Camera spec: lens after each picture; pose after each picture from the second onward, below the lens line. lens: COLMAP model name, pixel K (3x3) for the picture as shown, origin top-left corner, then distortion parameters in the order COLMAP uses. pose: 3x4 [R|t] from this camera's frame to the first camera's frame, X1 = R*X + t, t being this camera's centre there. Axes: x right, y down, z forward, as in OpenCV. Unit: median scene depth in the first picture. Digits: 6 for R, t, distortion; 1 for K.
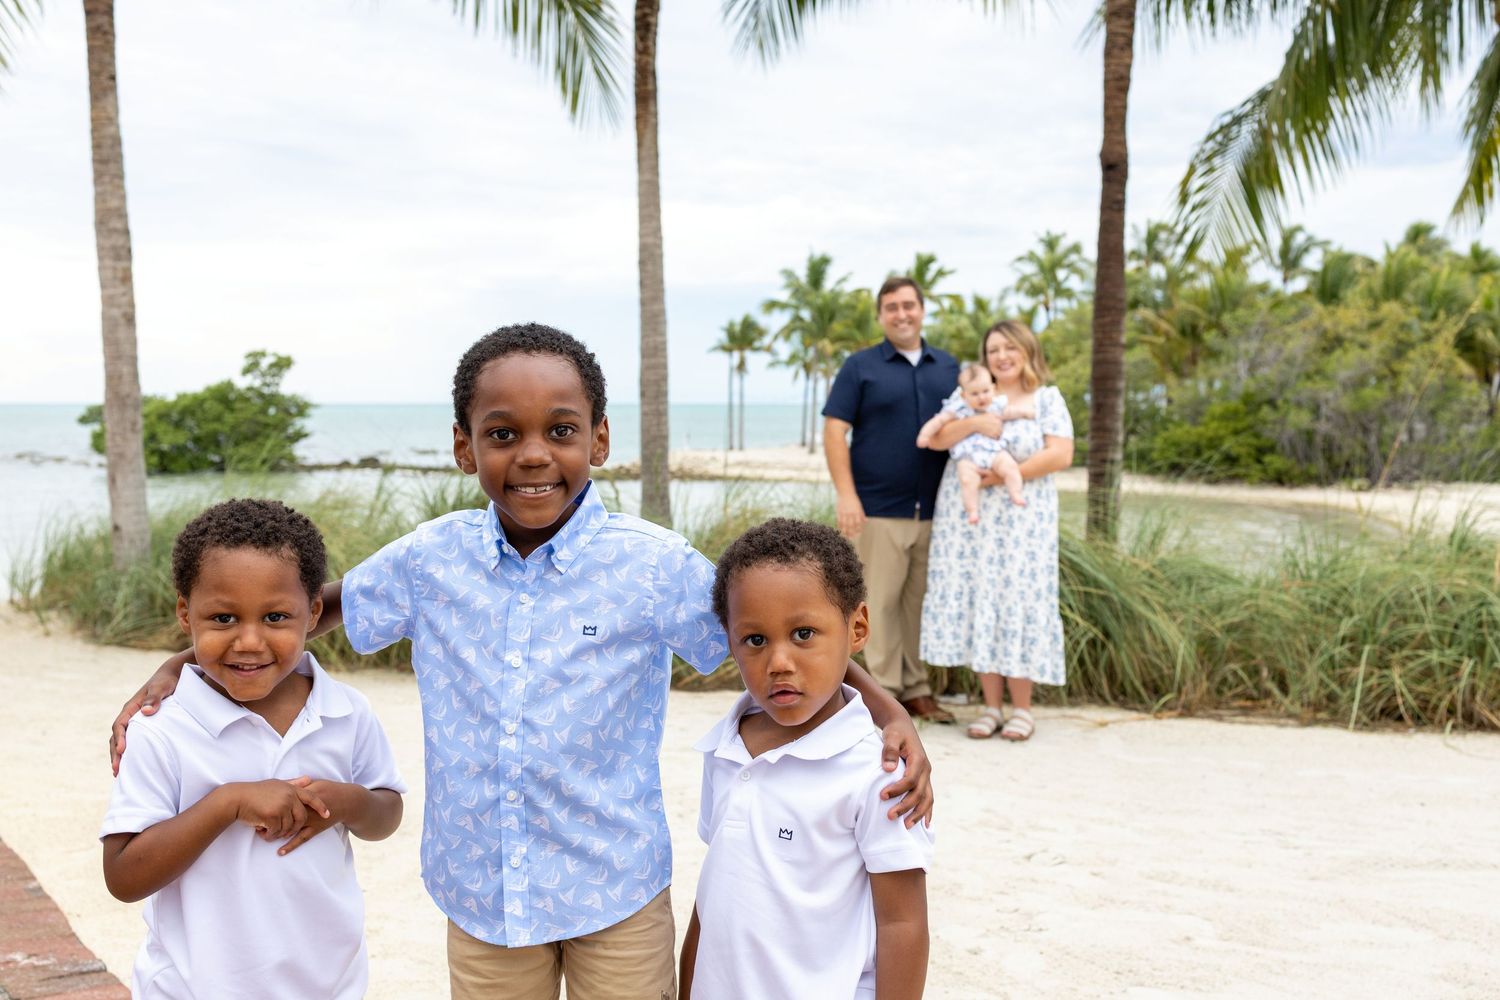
lens RADIAL K [[1555.2, 0, 755.5], [0, 1555.2, 492.4], [0, 0, 1]] dist [0.006030, 0.000000]
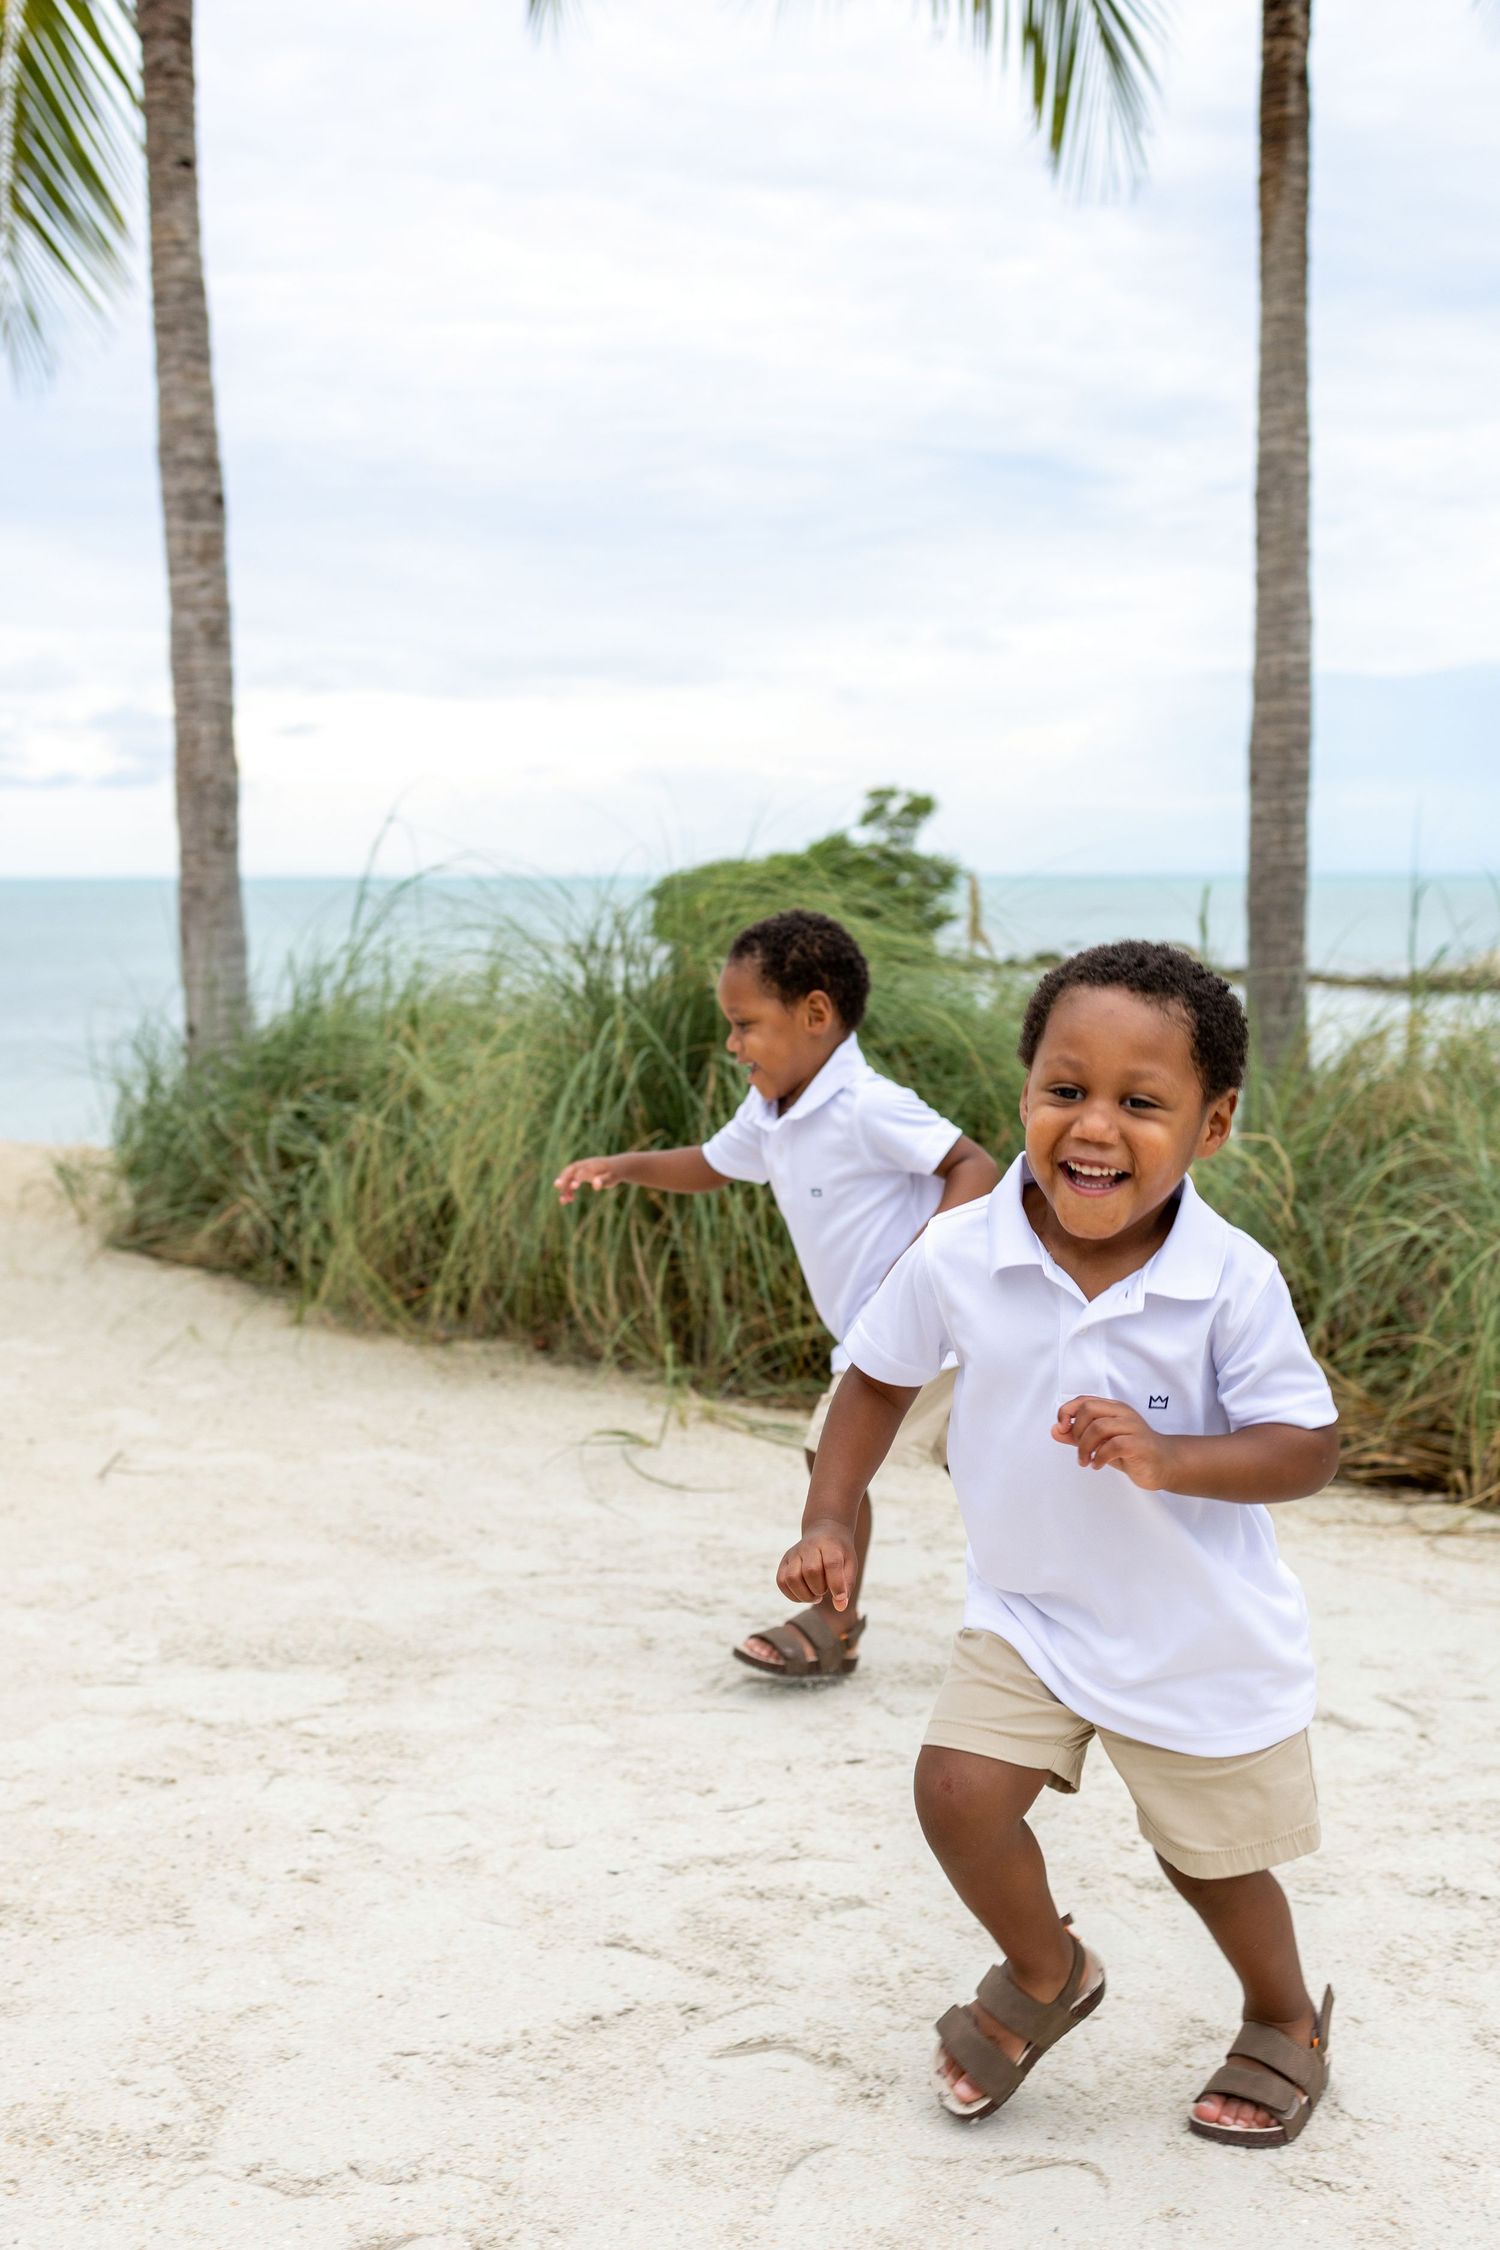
lens RADIAL K [[2332.8, 0, 755.6], [0, 2332.8, 1135.9], [0, 0, 1]] dist [0.006030, 0.000000]
pose [[0.924276, 0.040730, -0.379546, 0.060461], [-0.020845, 0.998193, 0.056358, 0.008378], [0.381156, -0.044179, 0.923455, 0.283492]]
